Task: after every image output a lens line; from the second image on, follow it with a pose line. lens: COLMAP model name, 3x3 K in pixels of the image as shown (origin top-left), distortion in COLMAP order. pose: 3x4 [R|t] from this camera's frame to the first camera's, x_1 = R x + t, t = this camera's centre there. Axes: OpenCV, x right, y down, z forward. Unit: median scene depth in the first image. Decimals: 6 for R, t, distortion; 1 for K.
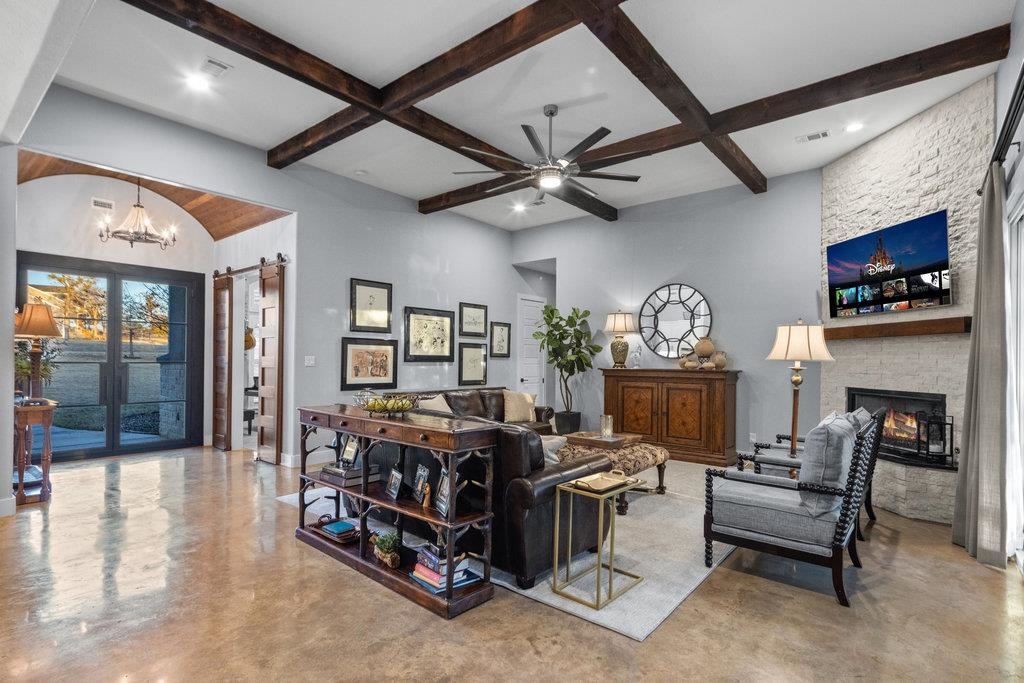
lens RADIAL K [[491.3, 0, 527.1], [0, 491.3, 365.3], [0, 0, 1]] dist [0.004819, -0.000567]
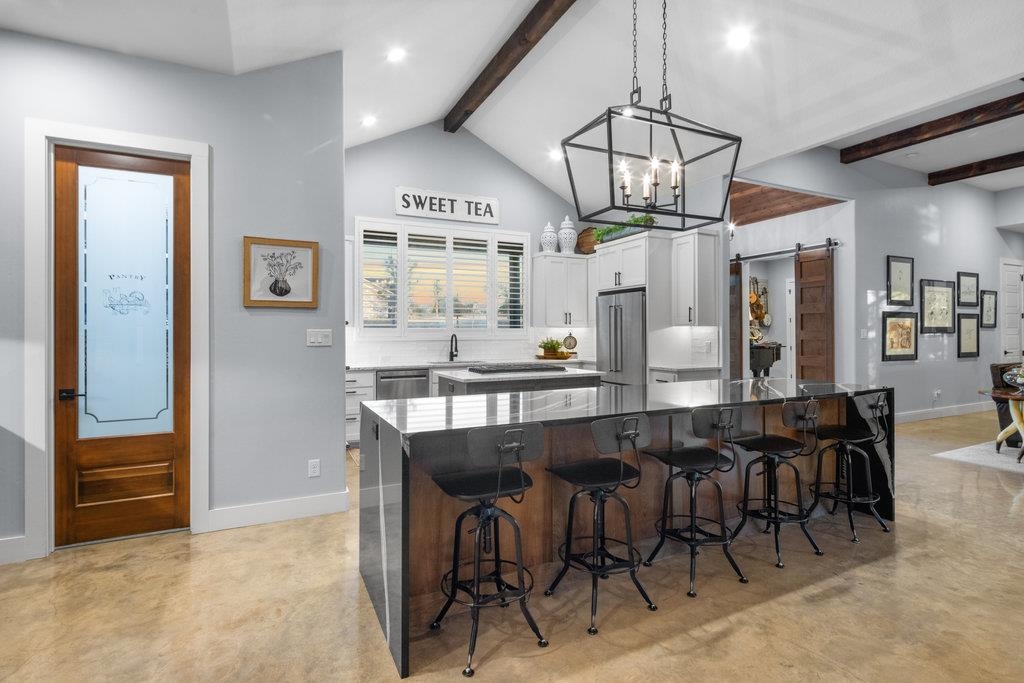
lens RADIAL K [[491.3, 0, 519.4], [0, 491.3, 333.6], [0, 0, 1]] dist [0.004819, -0.000567]
pose [[0.905113, -0.010961, -0.425030, -0.552995], [0.007100, 0.999918, -0.010668, -0.001986], [0.425112, 0.006638, 0.905116, -0.266491]]
